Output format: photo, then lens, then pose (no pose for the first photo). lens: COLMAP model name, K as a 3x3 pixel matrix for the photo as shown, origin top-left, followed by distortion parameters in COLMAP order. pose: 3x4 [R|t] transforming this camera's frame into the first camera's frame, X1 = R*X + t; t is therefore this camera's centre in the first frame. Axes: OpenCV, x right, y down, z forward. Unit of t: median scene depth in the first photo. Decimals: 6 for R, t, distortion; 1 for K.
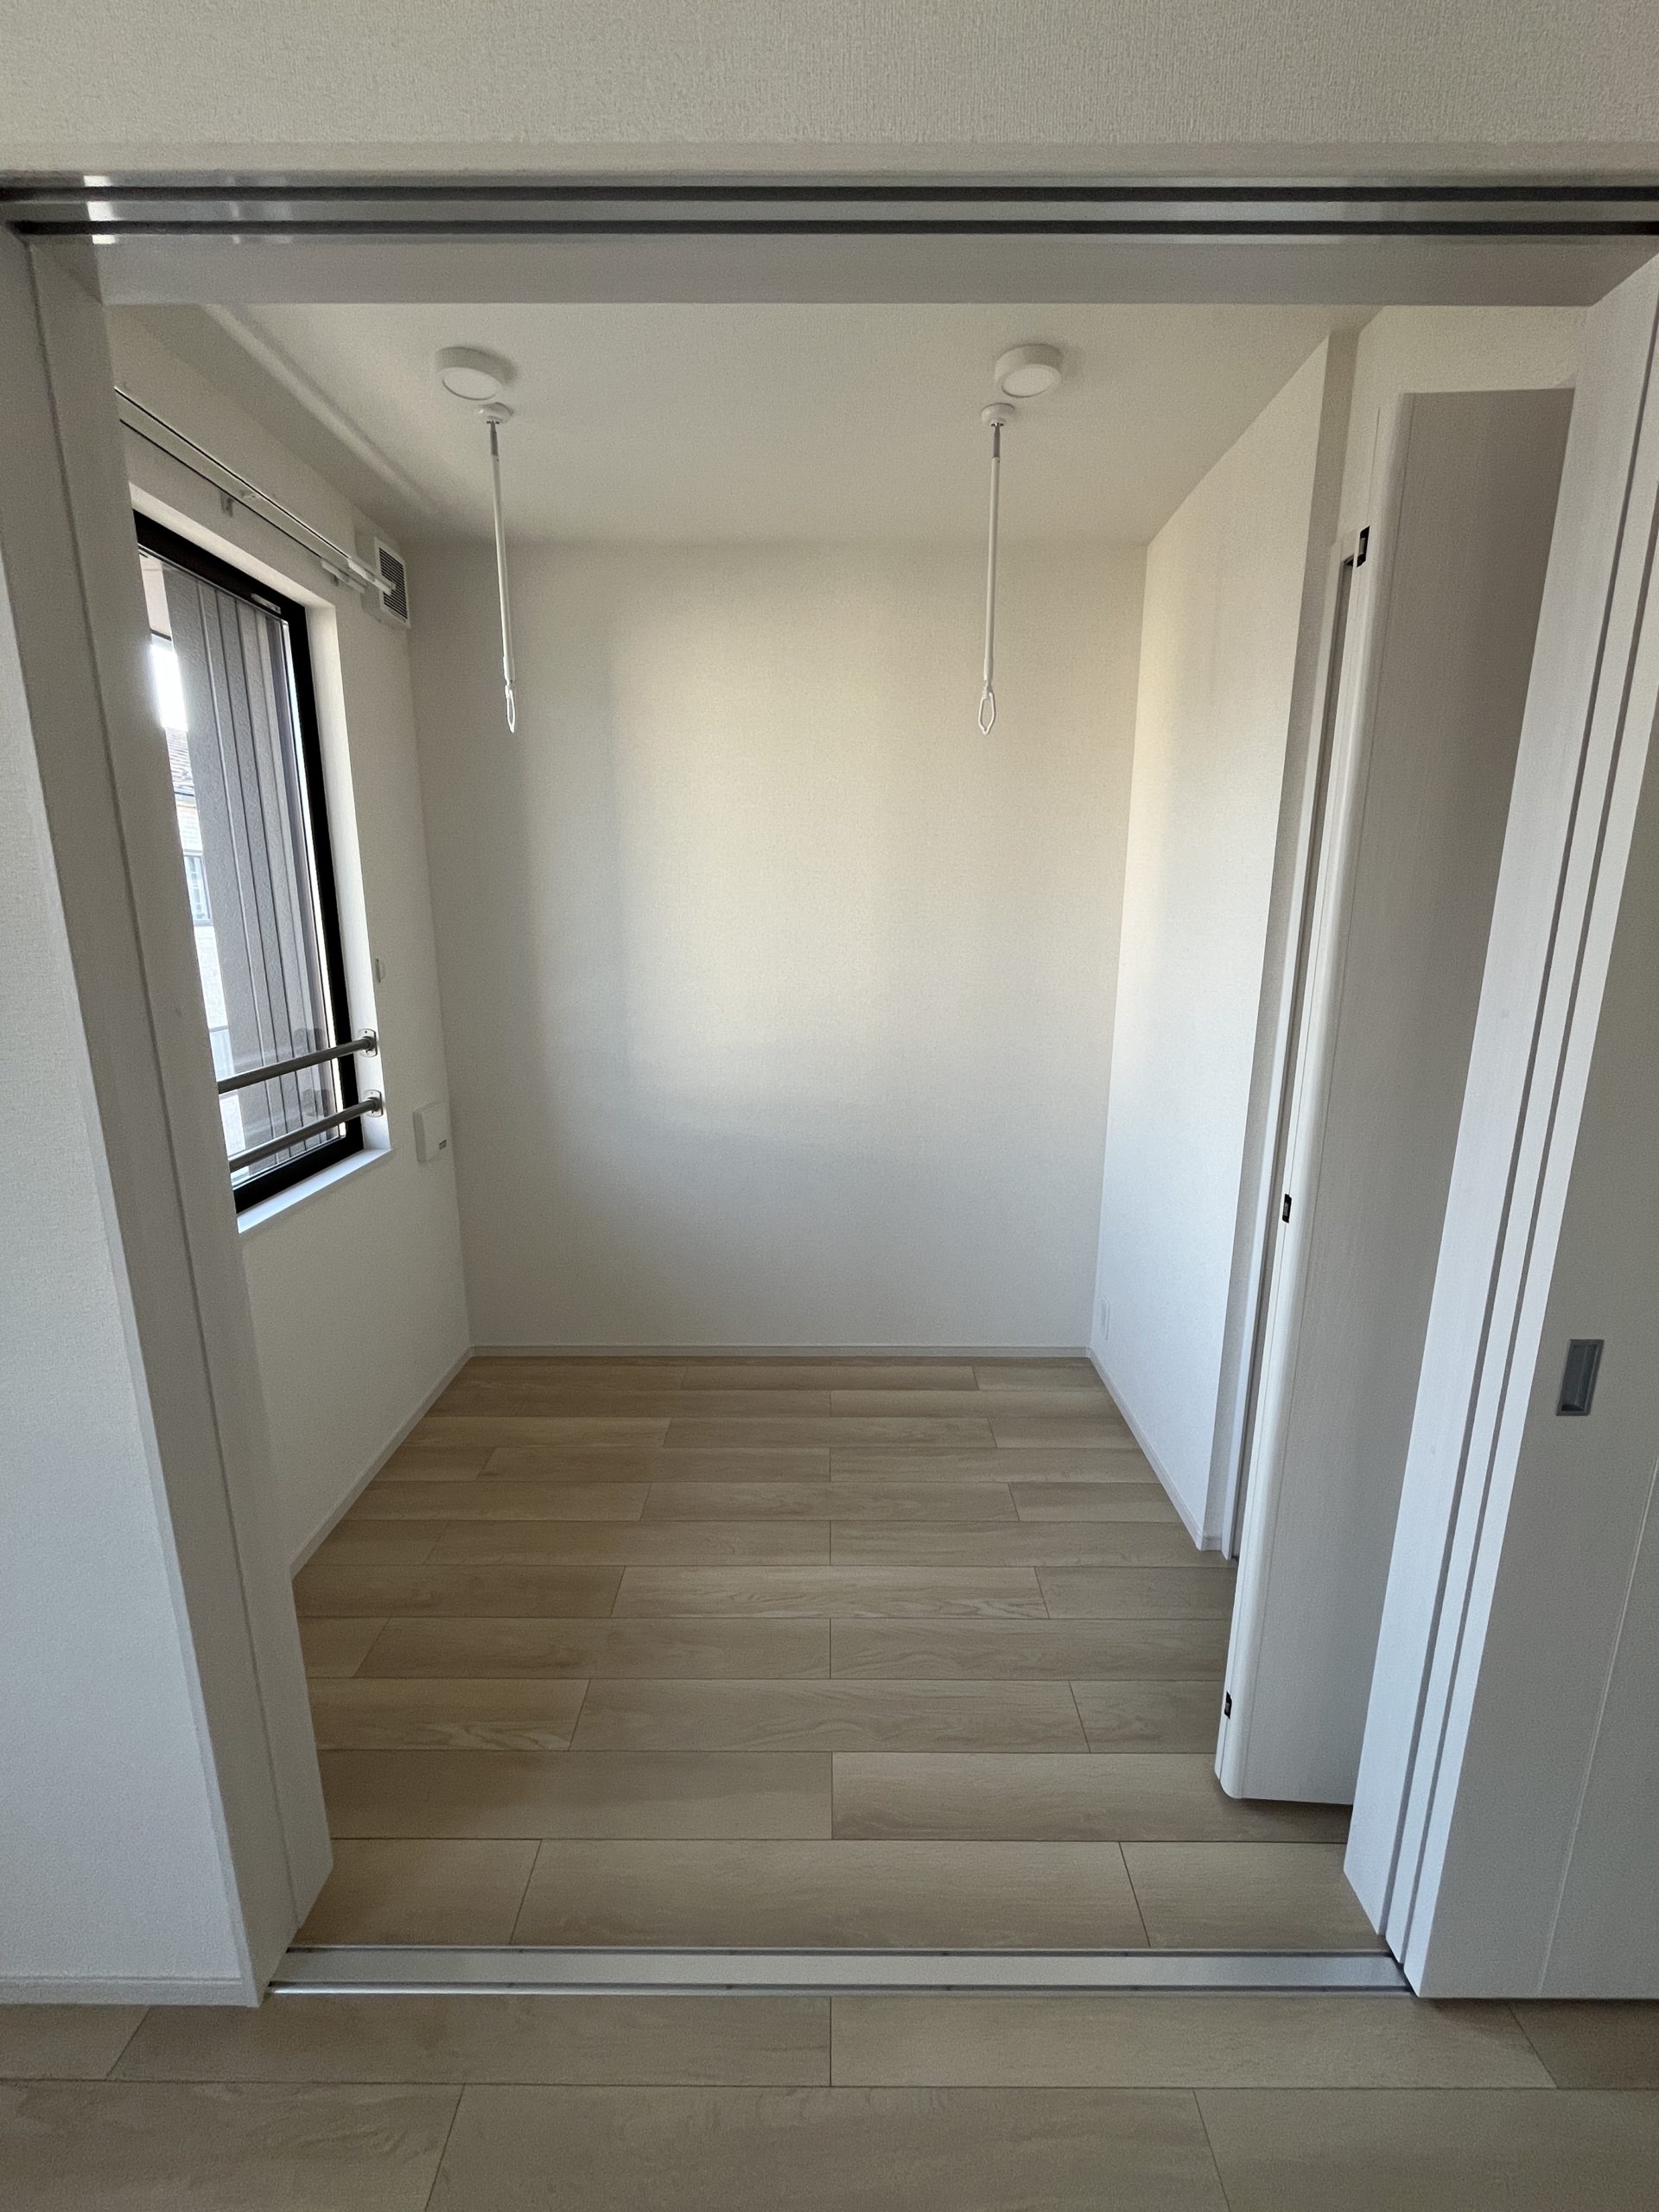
lens RADIAL K [[902.3, 0, 829.5], [0, 902.3, 1106.0], [0, 0, 1]] dist [0.000077, -0.000197]
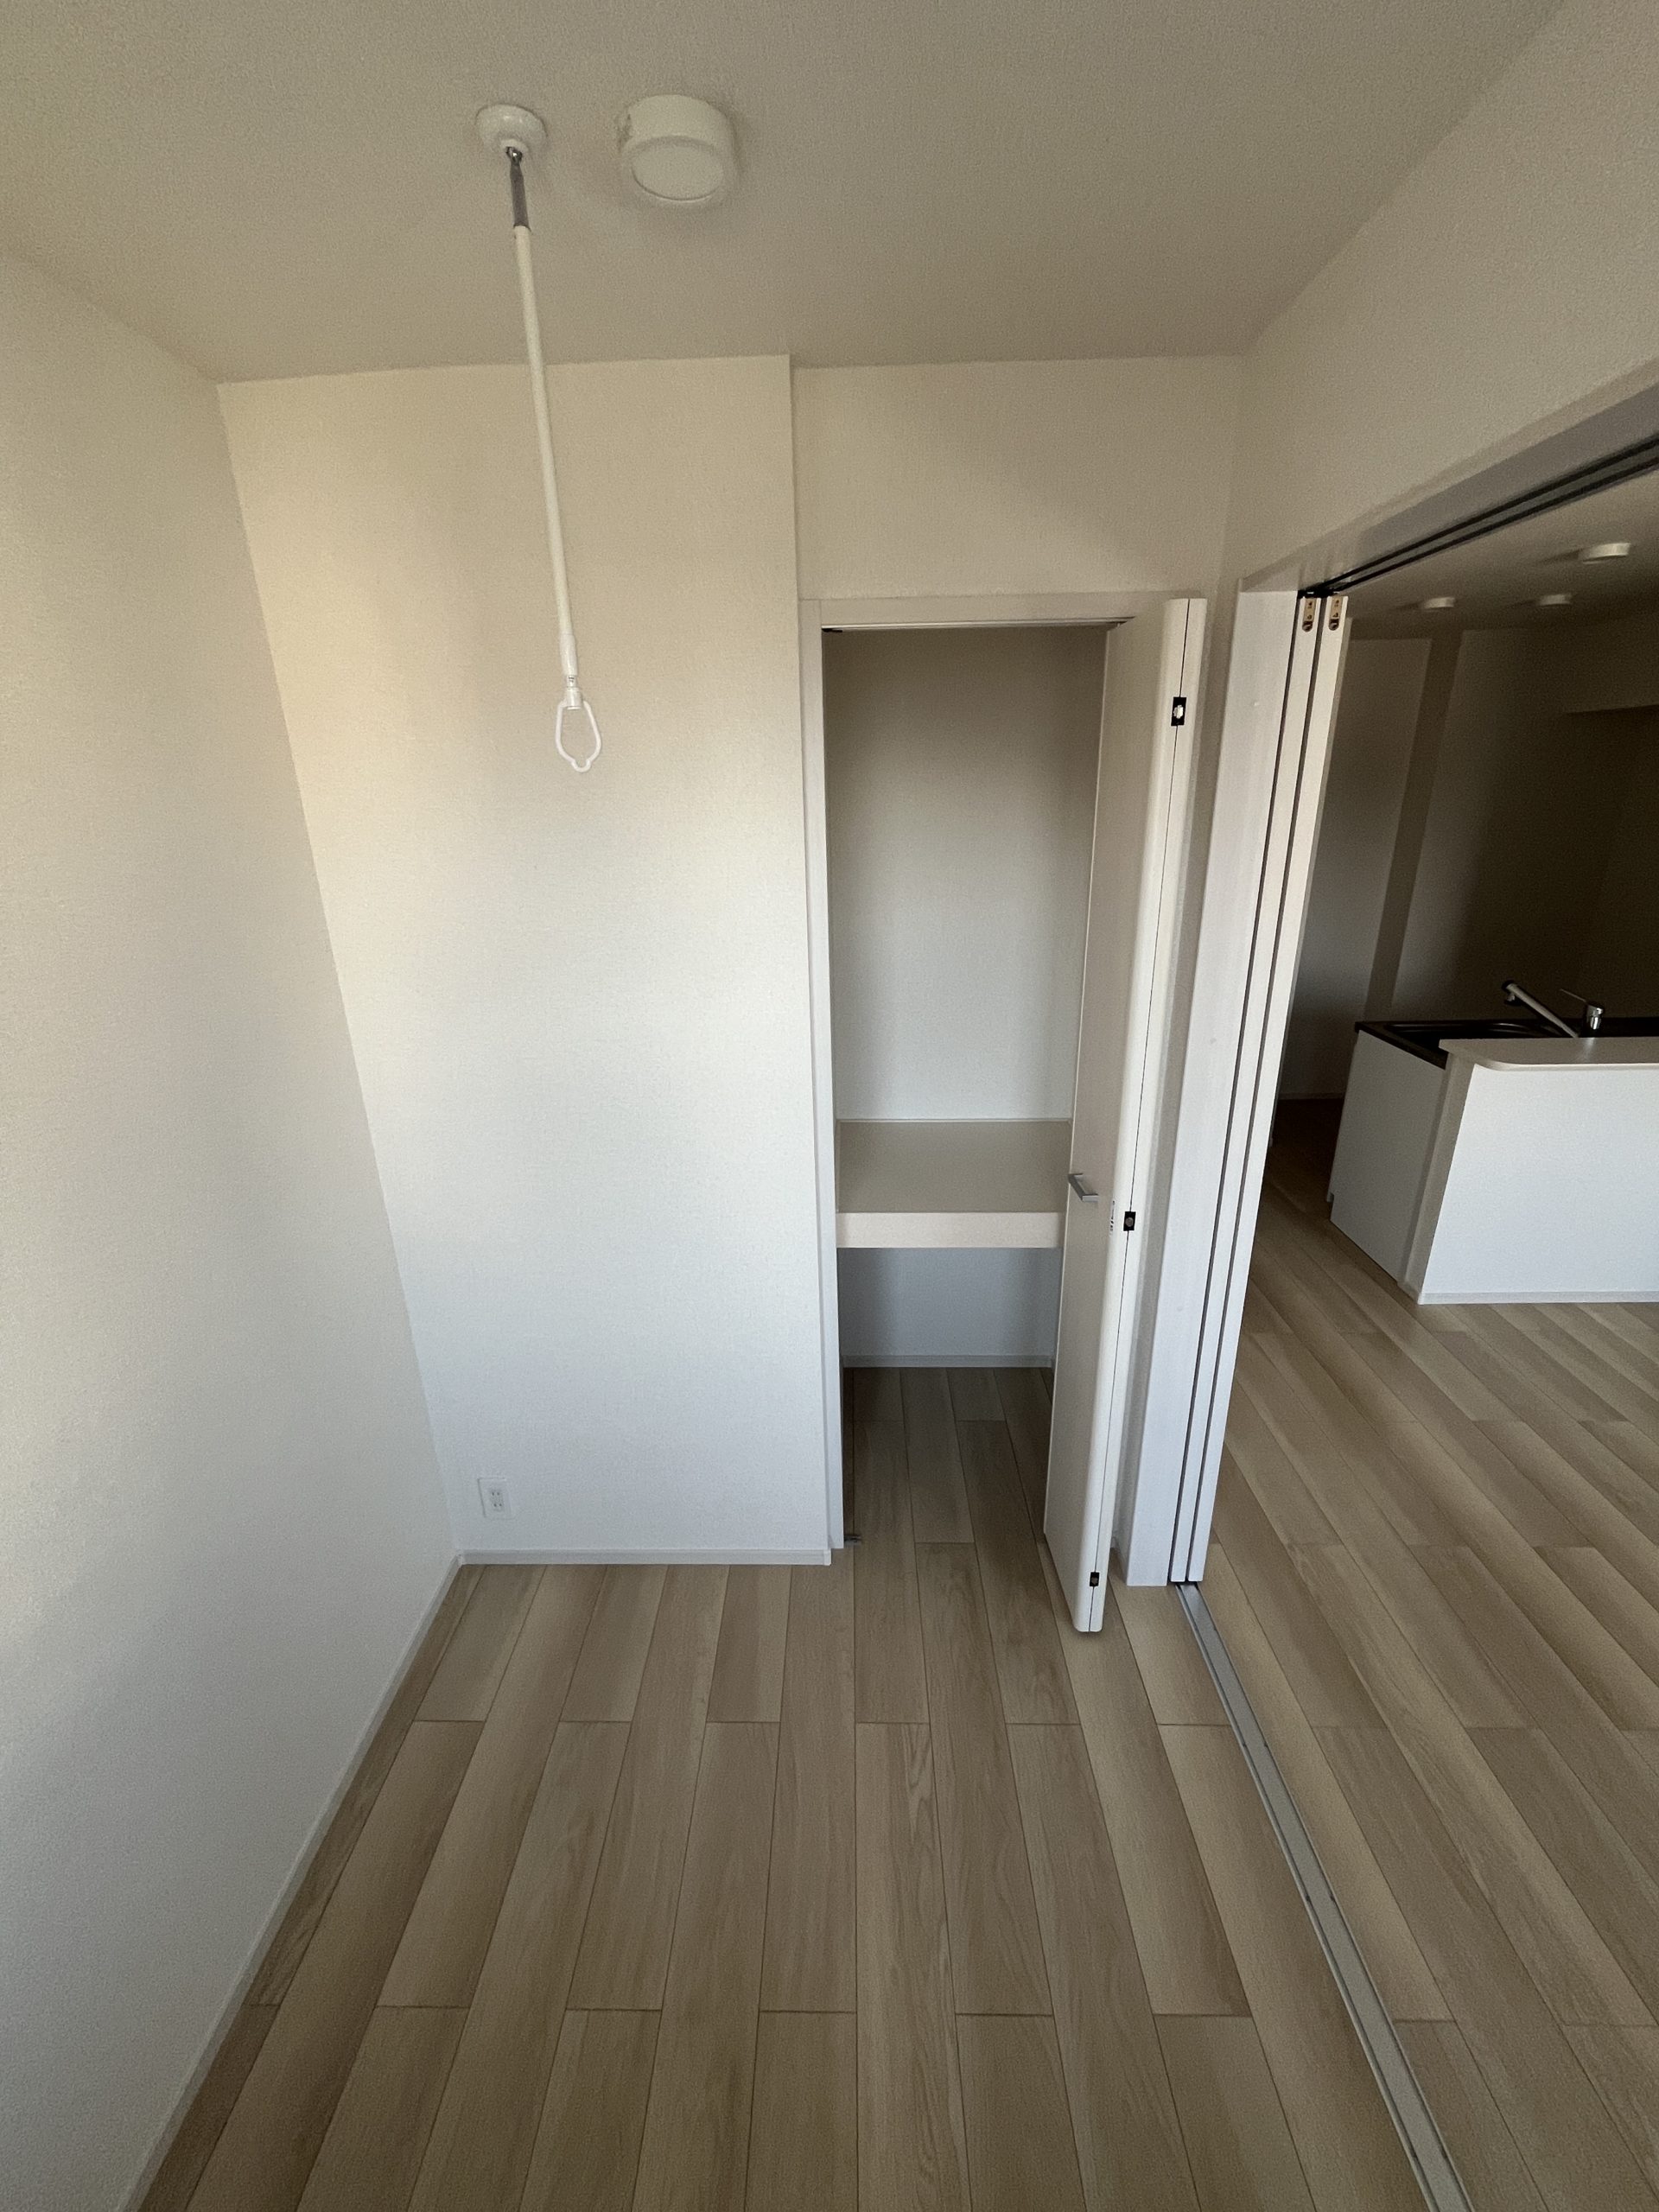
lens RADIAL K [[902.3, 0, 829.5], [0, 902.3, 1106.0], [0, 0, 1]] dist [0.000077, -0.000197]
pose [[0.024043, -0.325634, 0.945190, -0.386505], [0.250063, 0.917367, 0.309688, -0.304808], [-0.967931, 0.228912, 0.103485, 0.734062]]
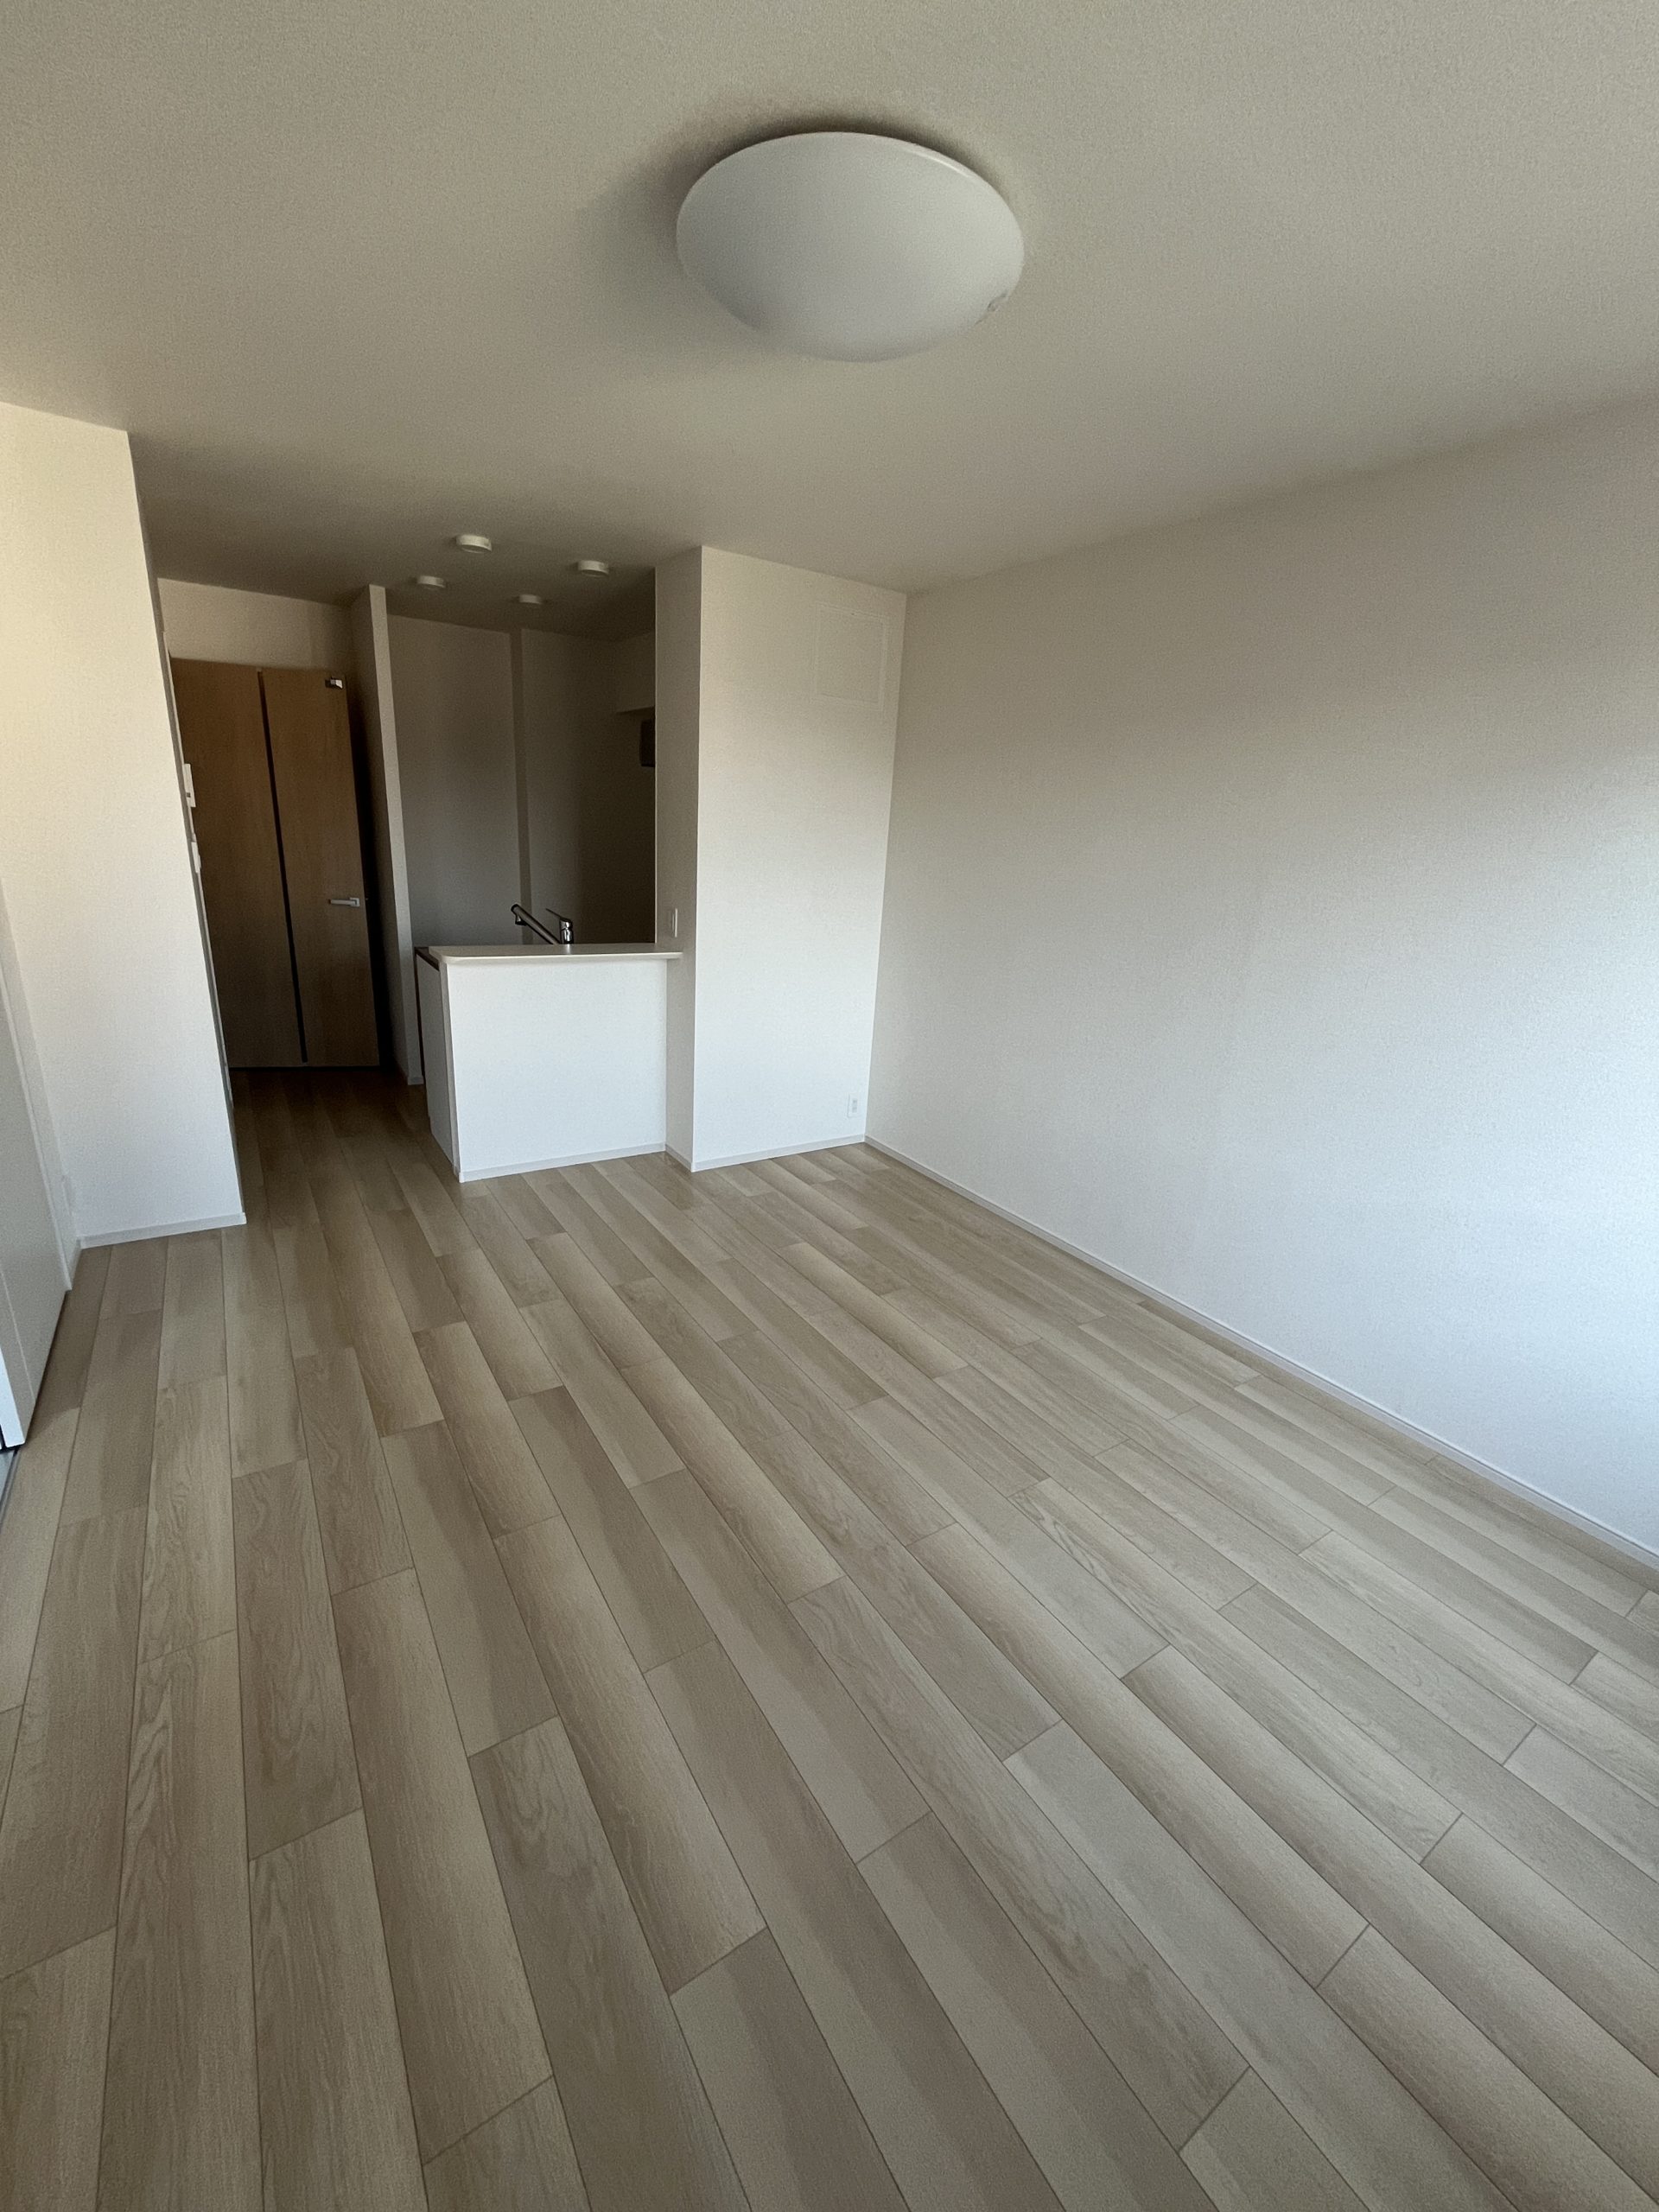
lens RADIAL K [[902.3, 0, 829.5], [0, 902.3, 1106.0], [0, 0, 1]] dist [0.000077, -0.000197]
pose [[-0.550099, -0.277248, 0.787734, -0.749447], [0.132599, 0.902316, 0.410174, -0.040184], [-0.824505, 0.330089, -0.459601, 0.184617]]
